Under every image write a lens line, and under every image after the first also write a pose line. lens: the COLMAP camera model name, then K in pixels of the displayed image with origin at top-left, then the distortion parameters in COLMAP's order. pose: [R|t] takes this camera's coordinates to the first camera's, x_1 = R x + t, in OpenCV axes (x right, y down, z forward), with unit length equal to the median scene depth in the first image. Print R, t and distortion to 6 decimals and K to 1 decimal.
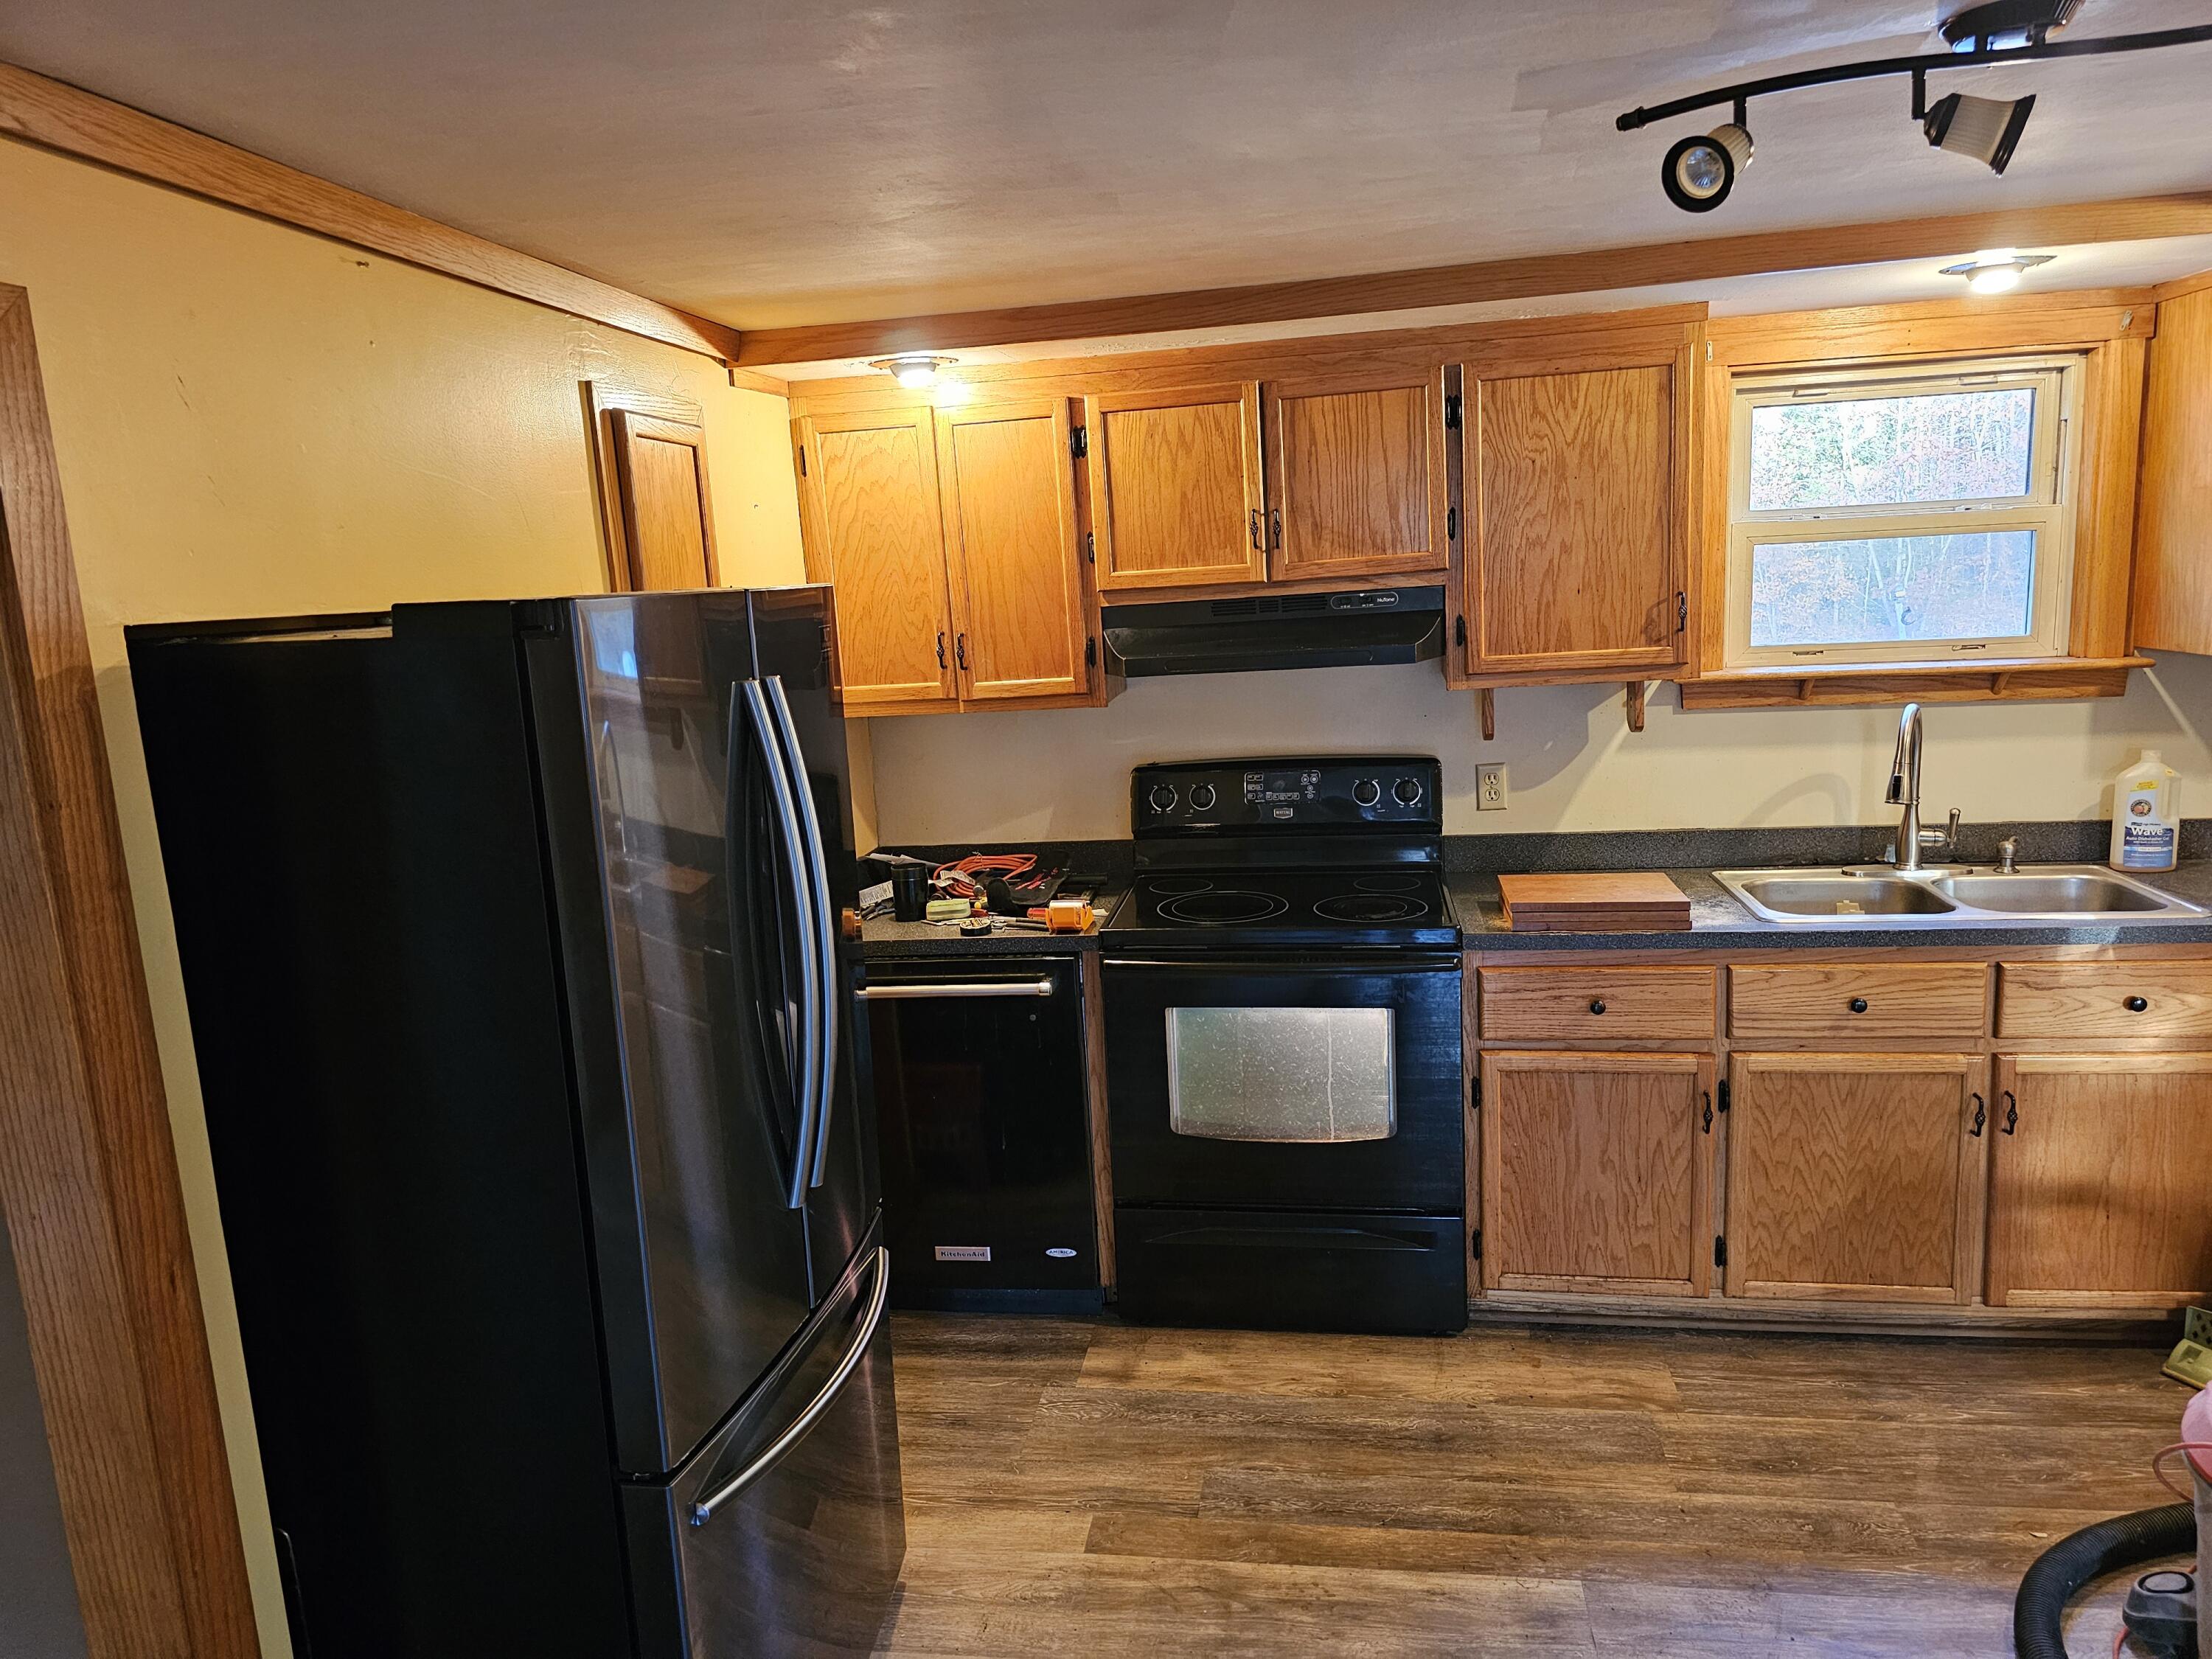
lens RADIAL K [[1506.7, 0, 1144.1], [0, 1506.7, 826.3], [0, 0, 1]] dist [0.063310, -0.056863]
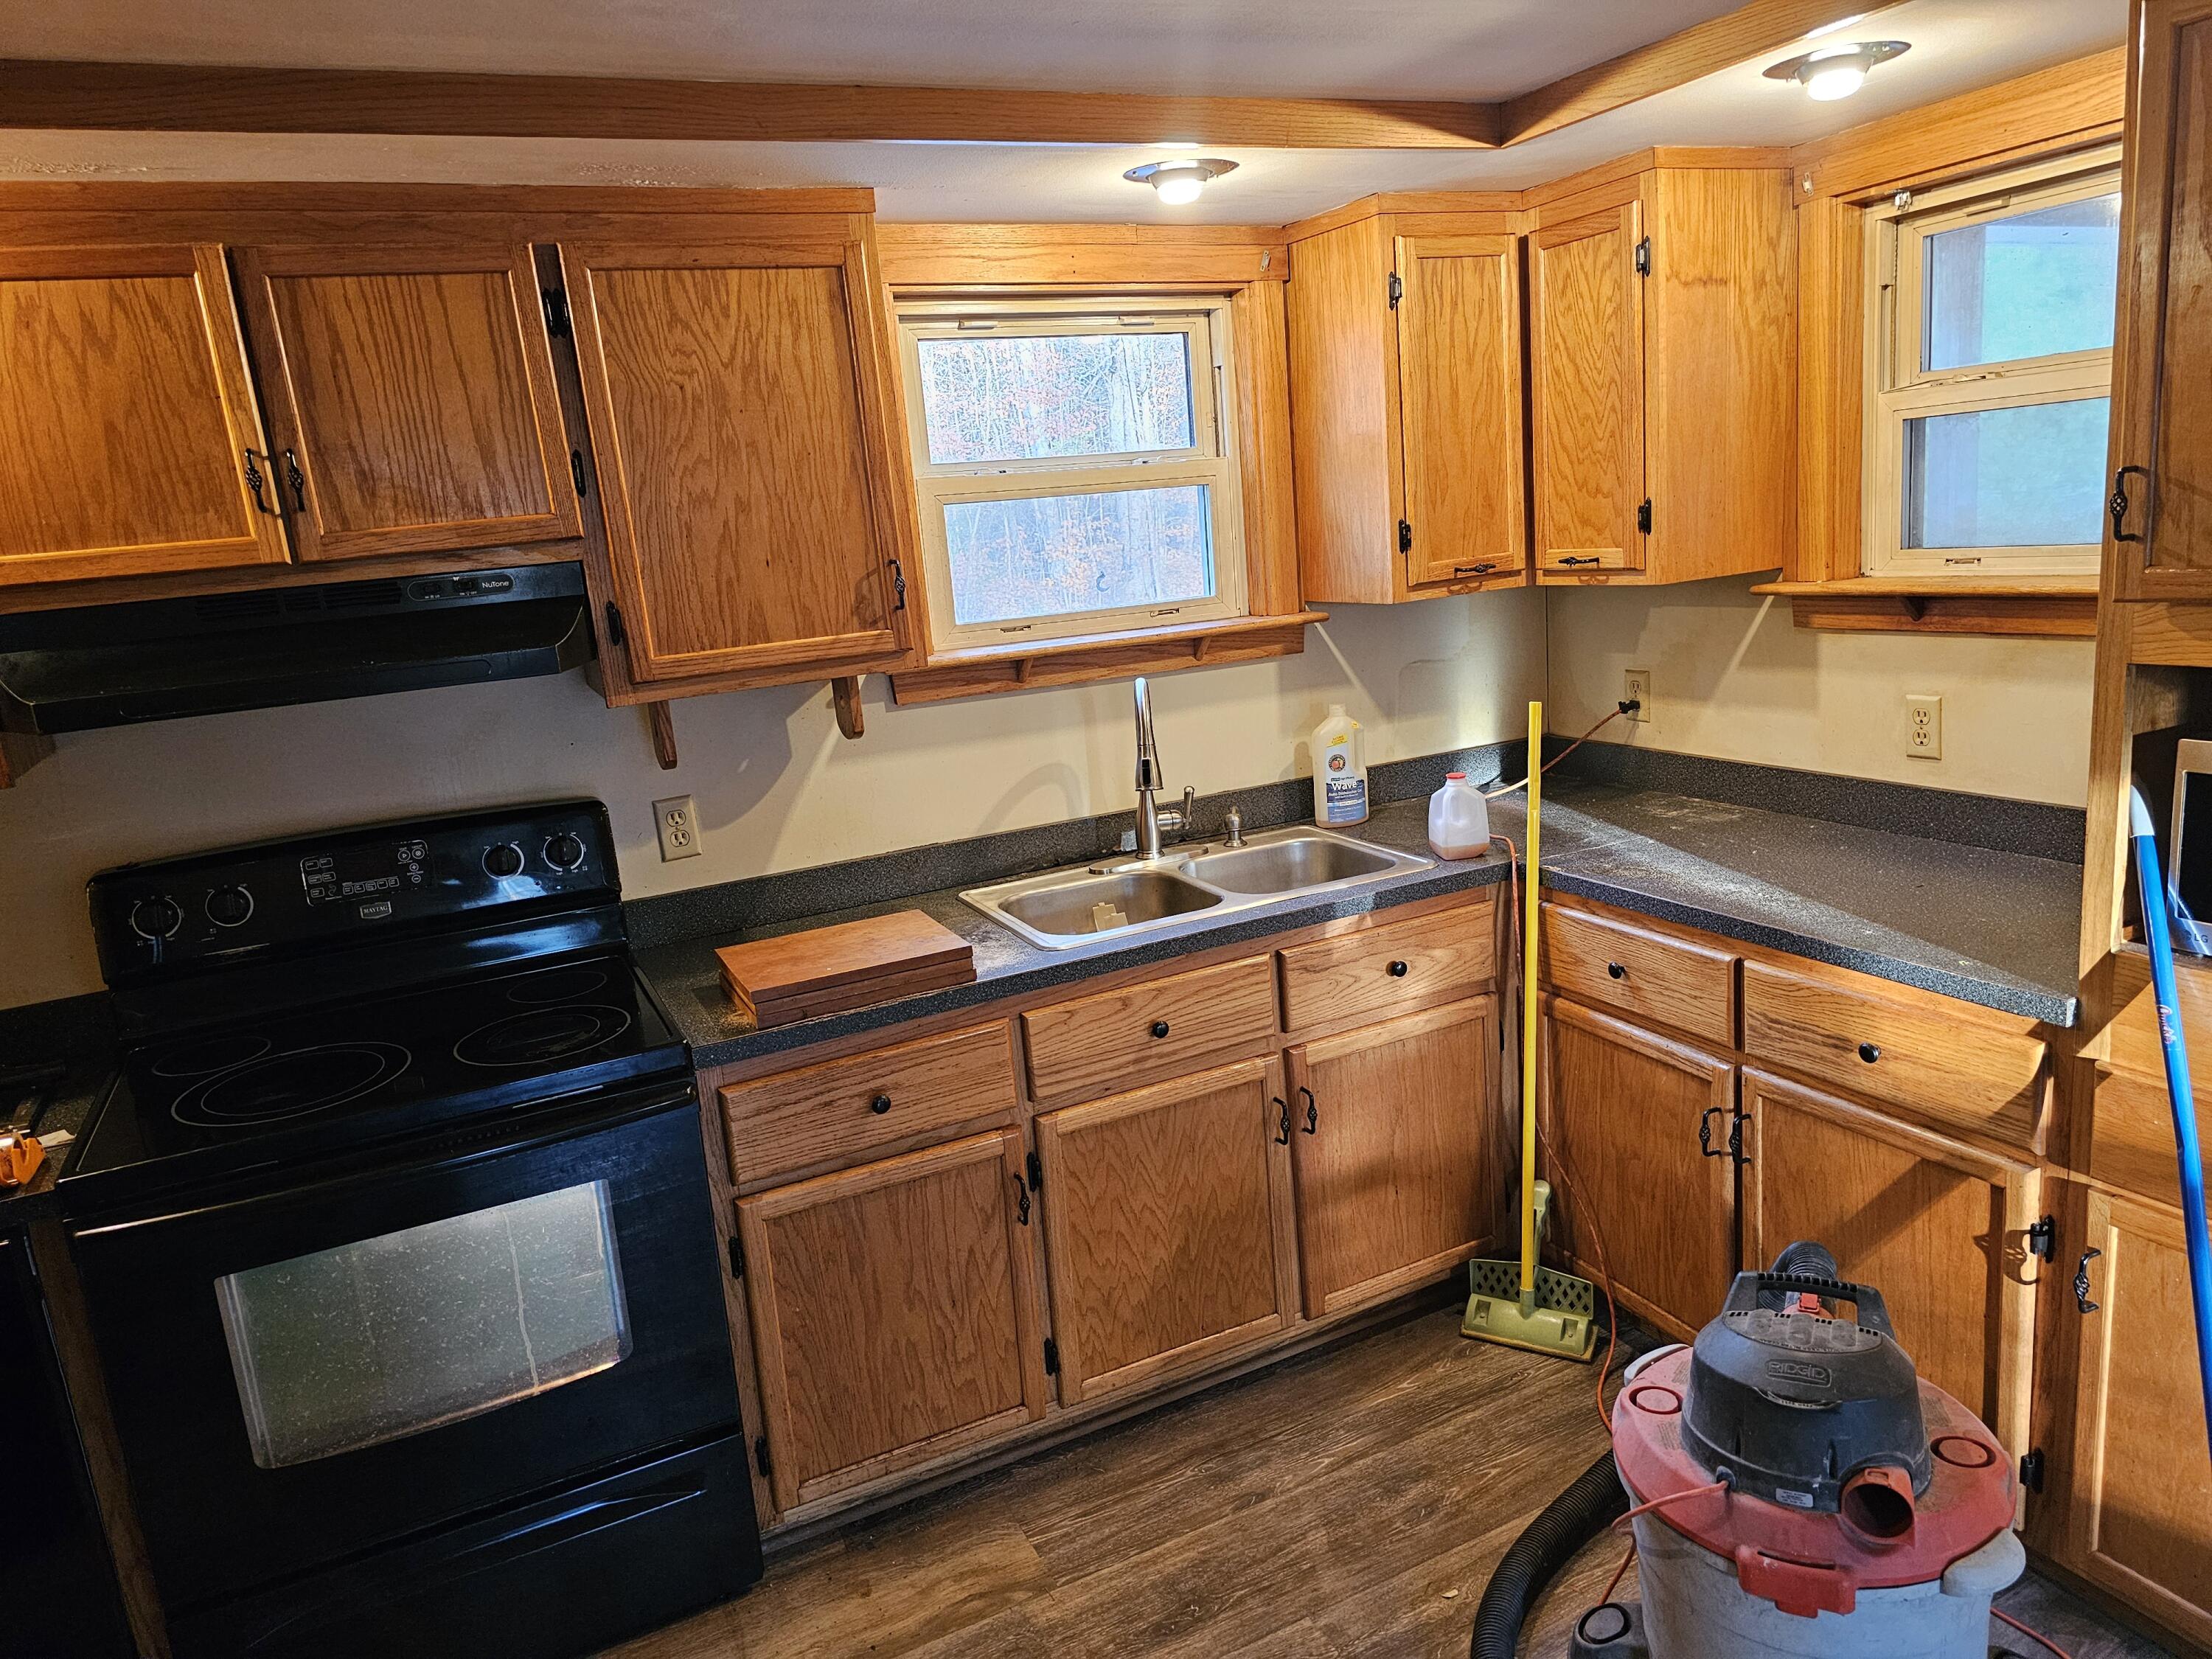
lens RADIAL K [[1506.7, 0, 1144.1], [0, 1506.7, 826.3], [0, 0, 1]] dist [0.063310, -0.056863]
pose [[0.830992, -0.136810, 0.539199, 0.017629], [0.136384, 0.989809, 0.040953, -0.030941], [-0.539307, 0.039507, 0.841182, 0.273571]]
